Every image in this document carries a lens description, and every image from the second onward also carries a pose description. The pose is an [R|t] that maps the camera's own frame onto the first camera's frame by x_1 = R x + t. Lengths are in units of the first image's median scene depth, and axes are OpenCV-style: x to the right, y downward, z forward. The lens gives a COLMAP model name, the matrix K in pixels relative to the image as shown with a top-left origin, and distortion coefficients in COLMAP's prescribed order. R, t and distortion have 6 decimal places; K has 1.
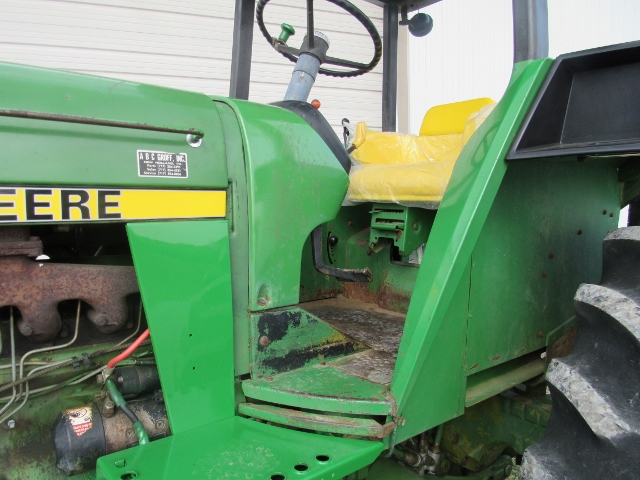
lens RADIAL K [[473.1, 0, 320.0], [0, 473.1, 240.0], [0, 0, 1]] dist [-0.028778, -0.002319]
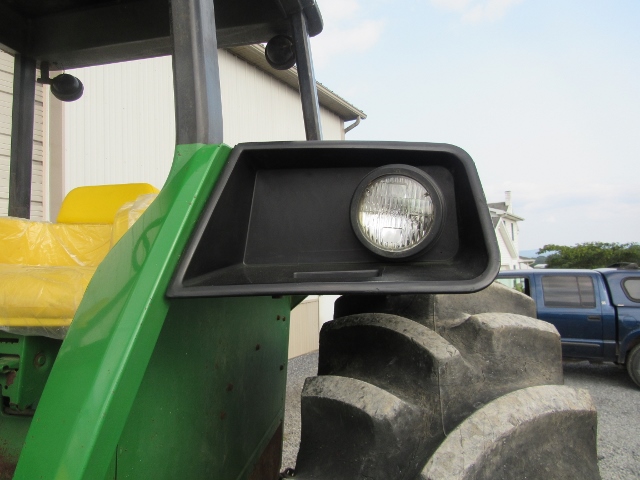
lens RADIAL K [[456.0, 0, 320.0], [0, 456.0, 240.0], [0, 0, 1]] dist [0.062520, -0.093905]
pose [[0.777132, 0.030539, 0.628596, 0.101928], [0.072461, 0.987837, -0.137575, -0.084821], [-0.625152, 0.152462, 0.765467, 0.240816]]
